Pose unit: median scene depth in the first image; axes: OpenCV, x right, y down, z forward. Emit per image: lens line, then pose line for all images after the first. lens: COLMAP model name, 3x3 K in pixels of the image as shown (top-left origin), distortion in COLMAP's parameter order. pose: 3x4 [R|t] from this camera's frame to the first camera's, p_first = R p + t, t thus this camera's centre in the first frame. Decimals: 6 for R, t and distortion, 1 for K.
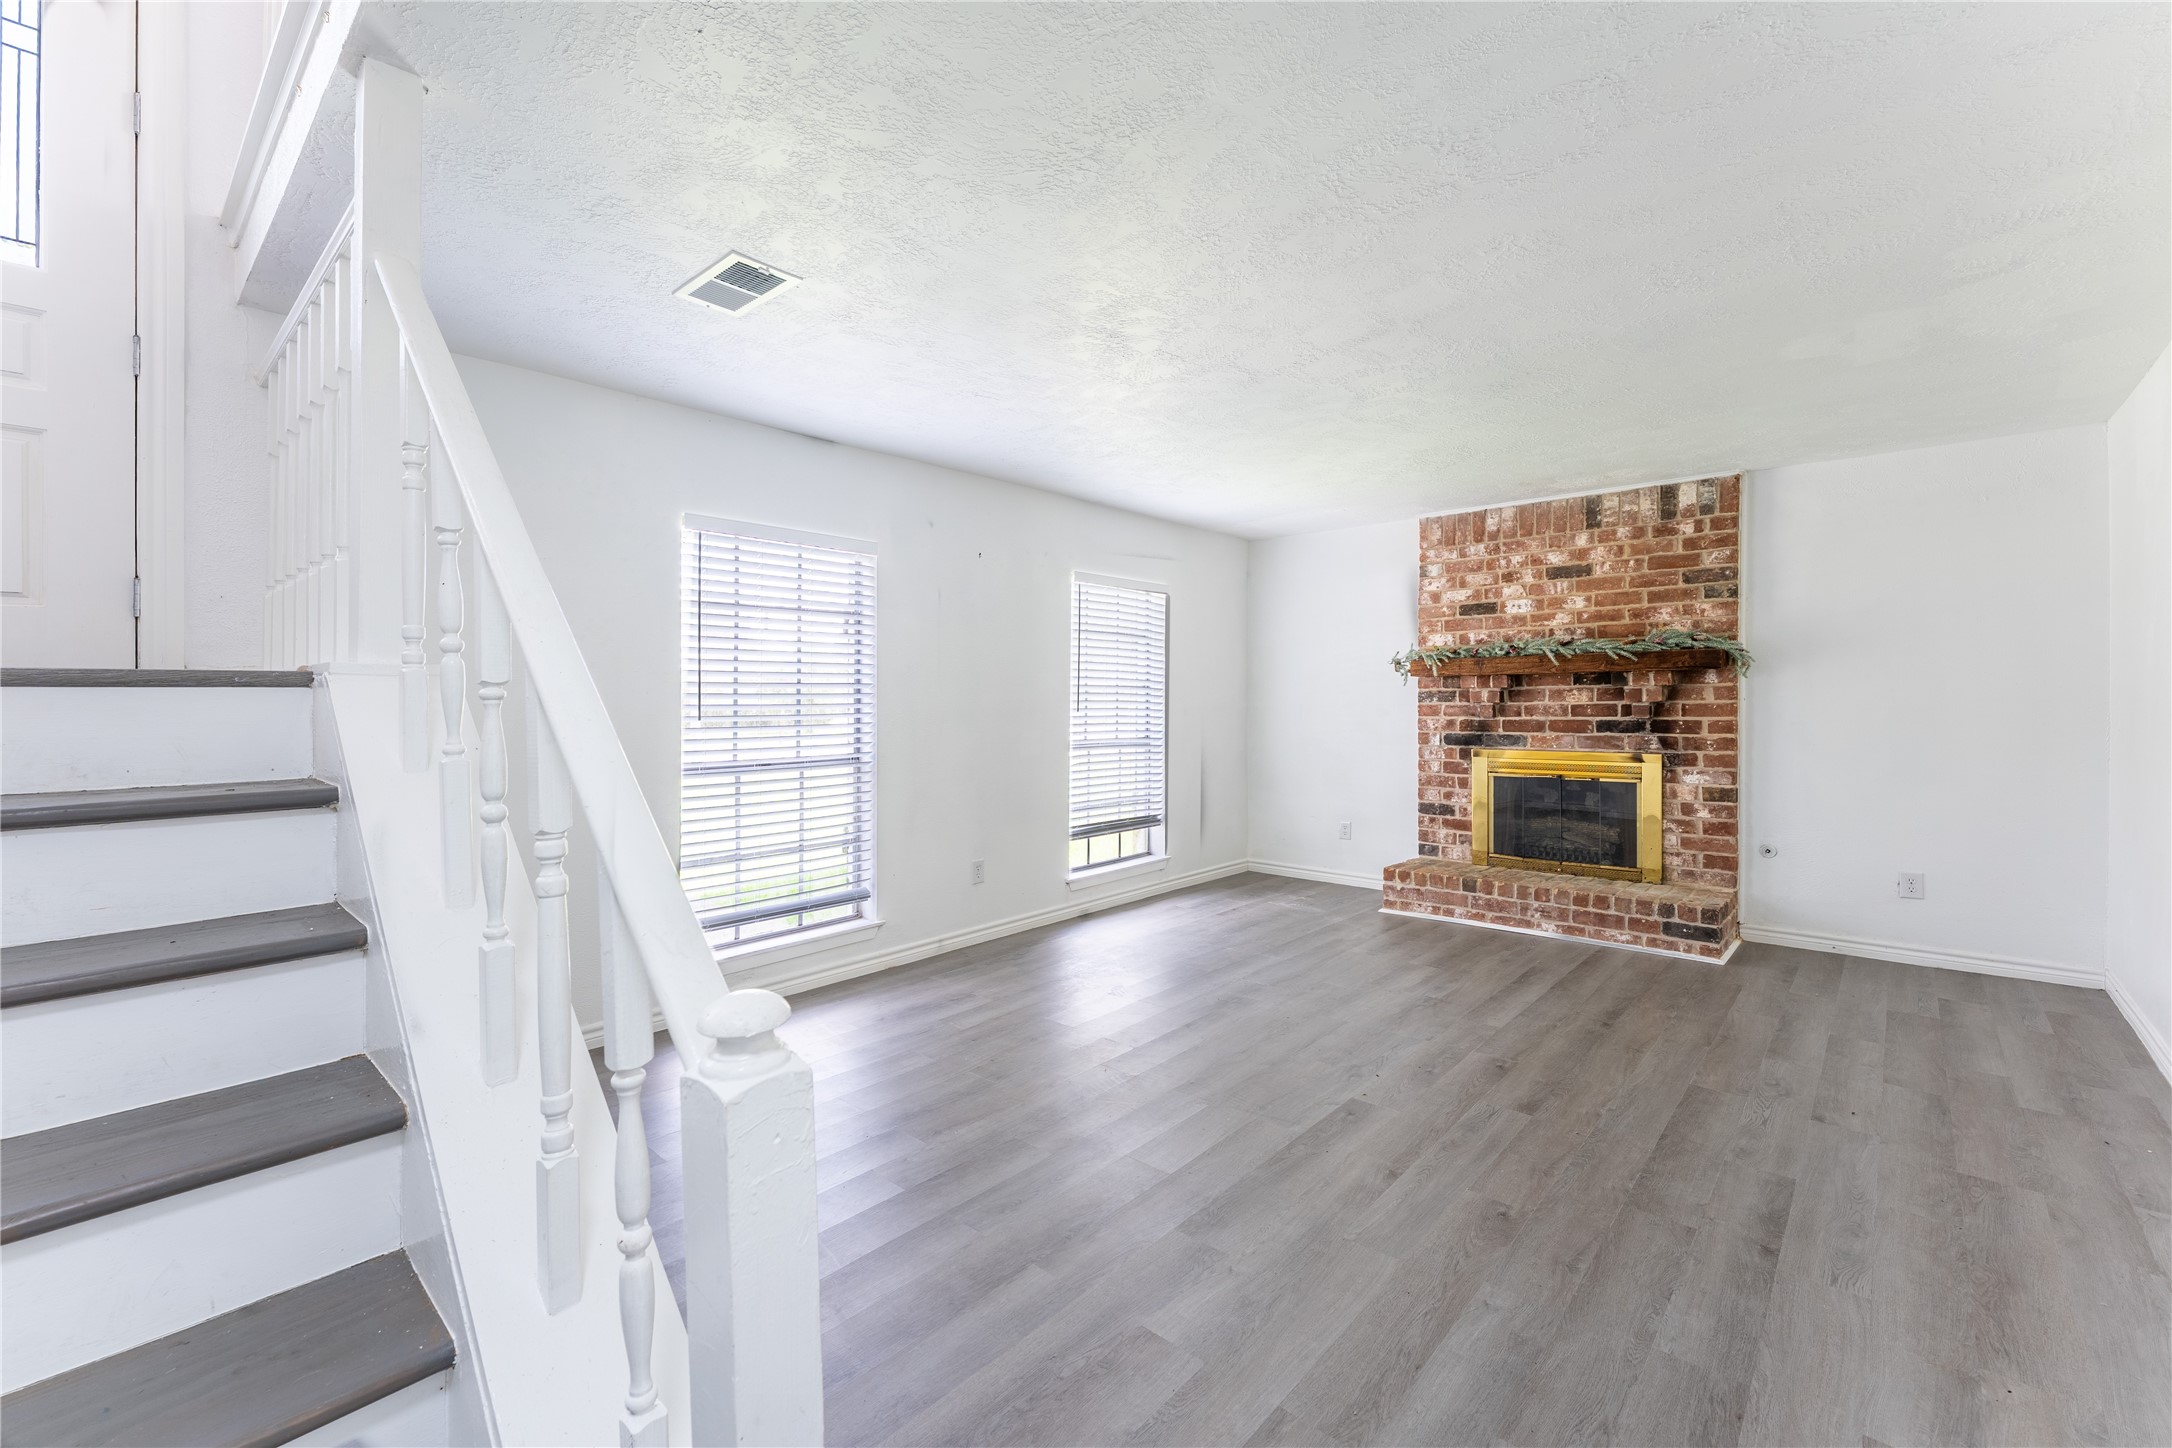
lens RADIAL K [[903.9, 0, 1082.9], [0, 903.9, 713.7], [0, 0, 1]] dist [-0.001634, -0.001604]
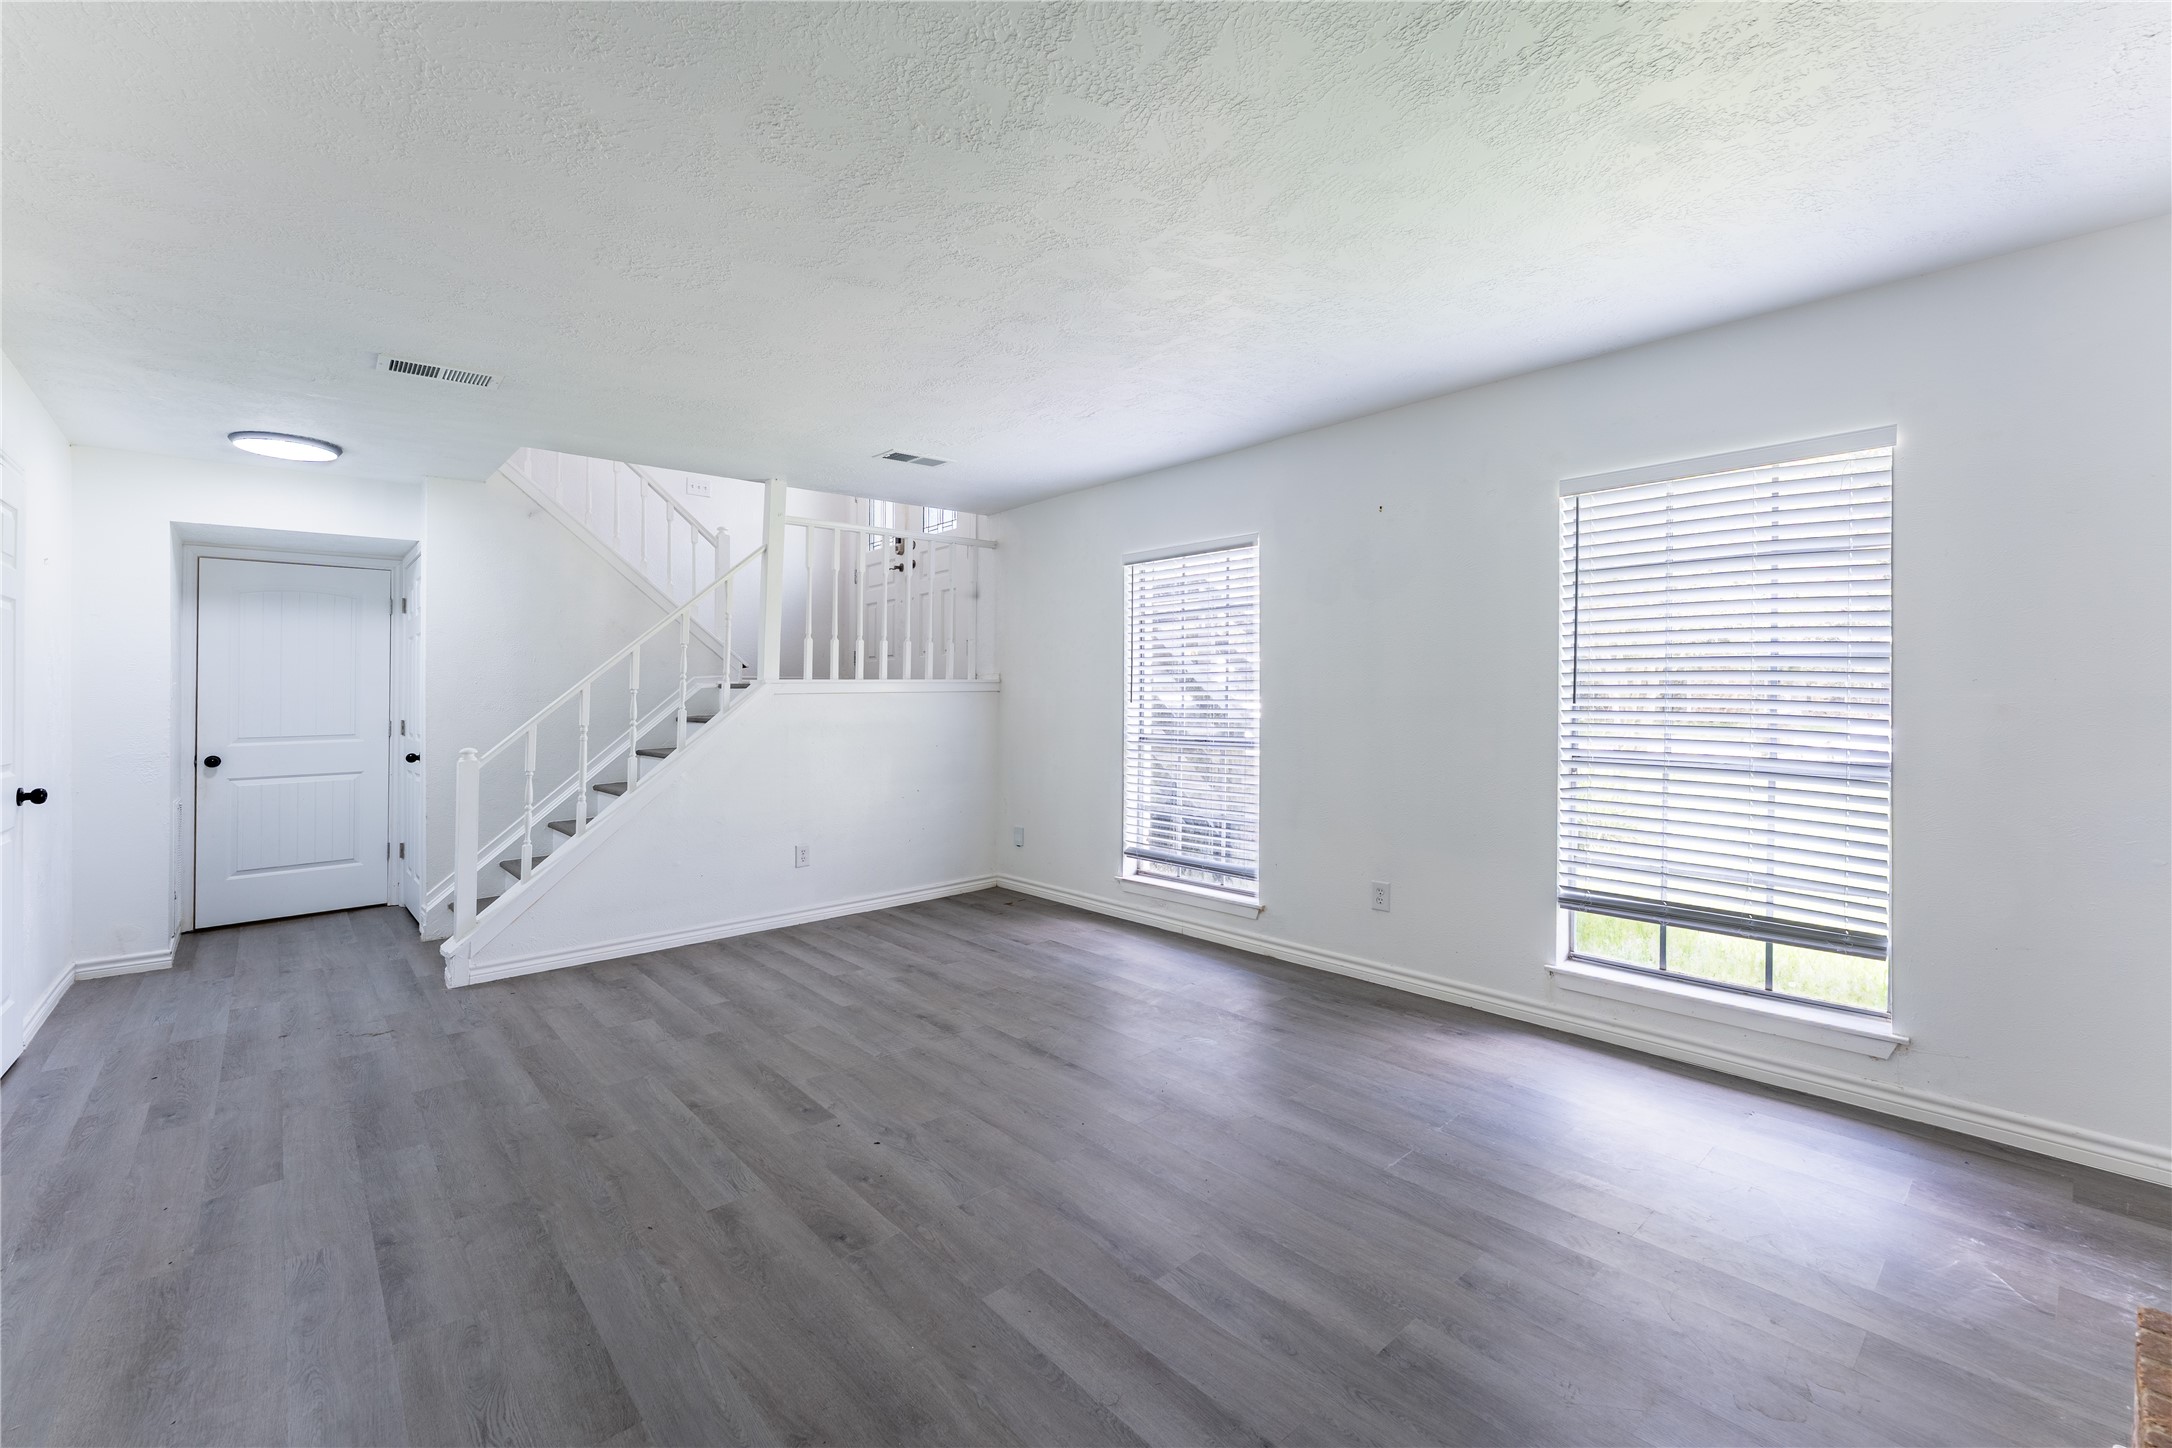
lens RADIAL K [[903.9, 0, 1071.0], [0, 903.9, 669.2], [0, 0, 1]] dist [-0.001634, -0.001604]
pose [[-0.110213, -0.013269, -0.993819, 0.862492], [-0.004075, 0.999909, -0.012898, -0.022754], [0.993900, 0.002629, -0.110257, 0.955759]]
